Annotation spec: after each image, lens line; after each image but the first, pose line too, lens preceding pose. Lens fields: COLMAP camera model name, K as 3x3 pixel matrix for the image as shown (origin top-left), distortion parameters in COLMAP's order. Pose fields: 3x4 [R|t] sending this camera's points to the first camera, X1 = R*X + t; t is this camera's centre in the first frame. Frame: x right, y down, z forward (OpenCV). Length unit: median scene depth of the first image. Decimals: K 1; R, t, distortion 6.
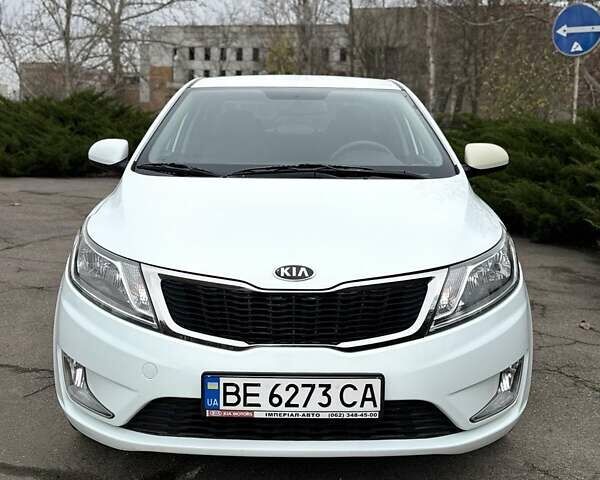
lens RADIAL K [[748.0, 0, 299.0], [0, 748.0, 227.8], [0, 0, 1]] dist [0.096021, -0.034321]
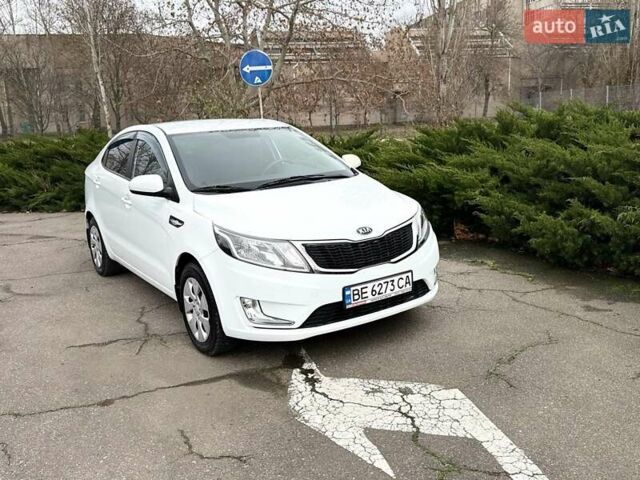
lens RADIAL K [[582.5, 0, 320.0], [0, 582.5, 240.0], [0, 0, 1]] dist [0.163667, -0.321480]
pose [[0.831797, -0.173149, 0.527383, -0.935820], [0.144955, 0.984893, 0.094731, -0.080581], [-0.535819, -0.002350, 0.844330, -0.251185]]
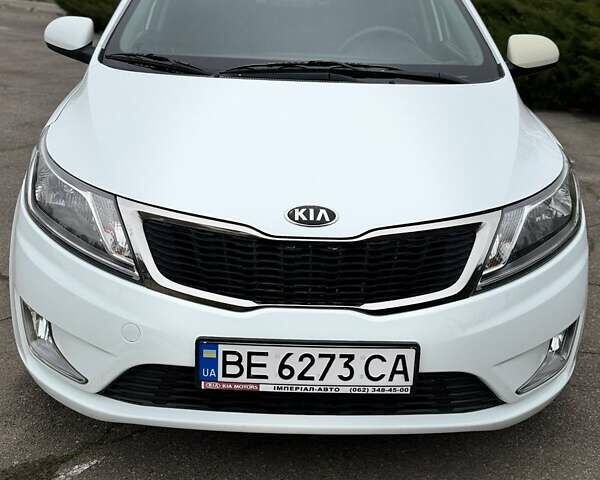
lens RADIAL K [[801.5, 0, 300.0], [0, 801.5, 240.0], [0, 0, 1]] dist [0.101074, -0.012114]
pose [[0.999321, 0.019607, 0.031187, -0.045149], [-0.024762, 0.984331, 0.174582, -0.063572], [-0.027275, -0.175235, 0.984149, 0.157787]]
